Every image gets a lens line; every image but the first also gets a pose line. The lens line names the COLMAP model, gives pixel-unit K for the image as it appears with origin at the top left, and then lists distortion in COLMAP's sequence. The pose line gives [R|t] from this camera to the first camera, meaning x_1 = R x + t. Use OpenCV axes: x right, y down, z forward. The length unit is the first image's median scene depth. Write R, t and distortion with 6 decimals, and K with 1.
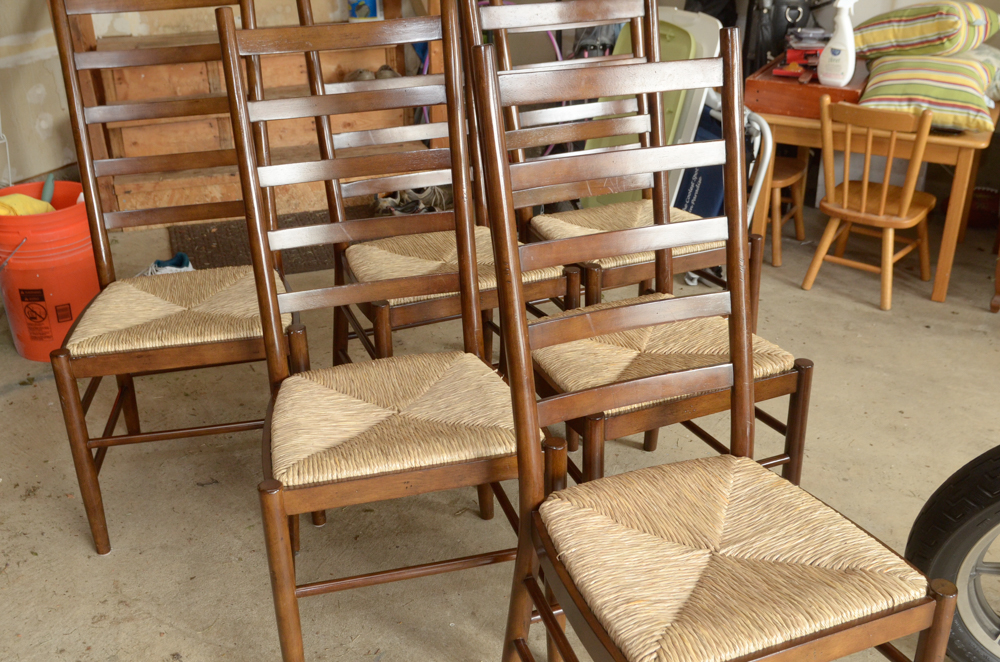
lens RADIAL K [[1061.1, 0, 500.0], [0, 1061.1, 331.0], [0, 0, 1]] dist [-0.027542, 0.000972]
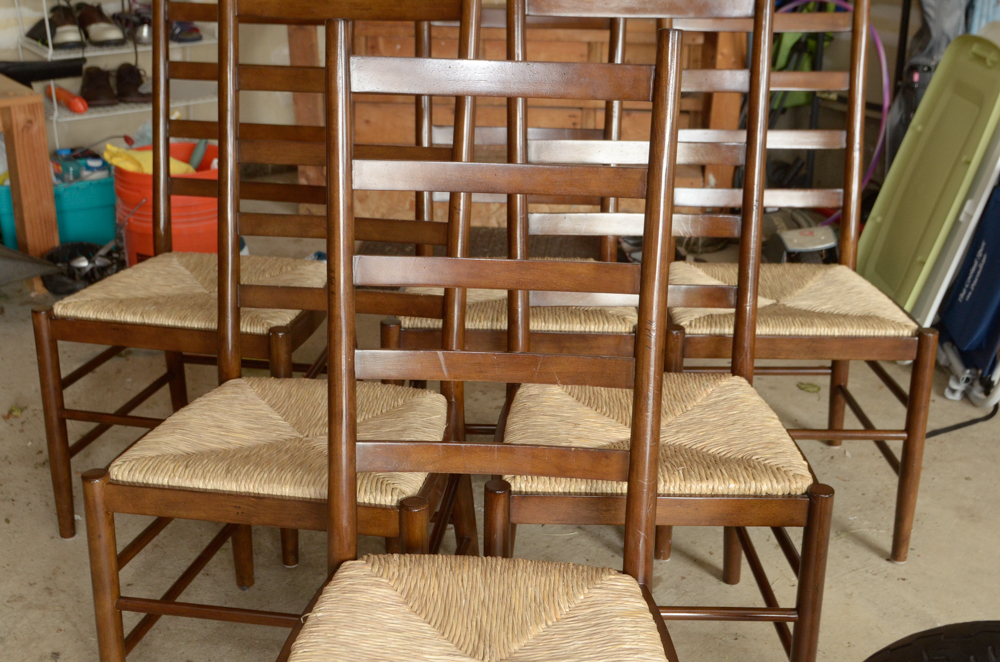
lens RADIAL K [[1377.1, 0, 500.0], [0, 1377.1, 331.0], [0, 0, 1]] dist [0.043323, -0.060152]
pose [[0.911639, 0.174733, -0.371998, 0.510454], [-0.196264, 0.980337, -0.020496, -0.018571], [0.361102, 0.091695, 0.928007, 0.009974]]
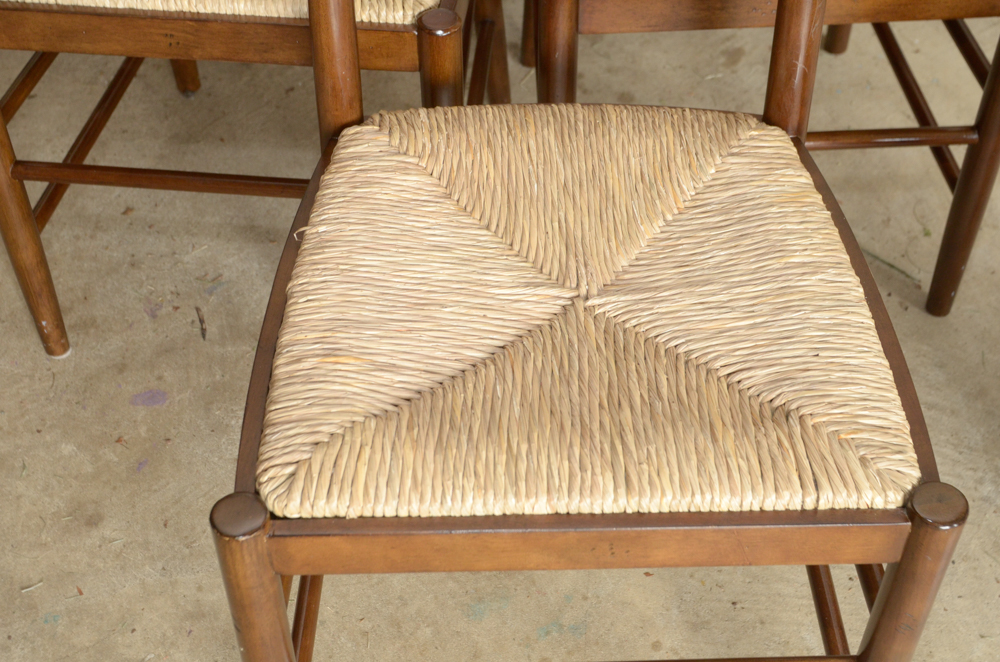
lens RADIAL K [[1437.3, 0, 500.0], [0, 1437.3, 331.0], [0, 0, 1]] dist [0.003372, 0.054420]
pose [[0.933302, 0.269835, -0.236930, 0.310290], [-0.159099, 0.902236, 0.400822, -0.053071], [0.321922, -0.336393, 0.884989, 0.315800]]
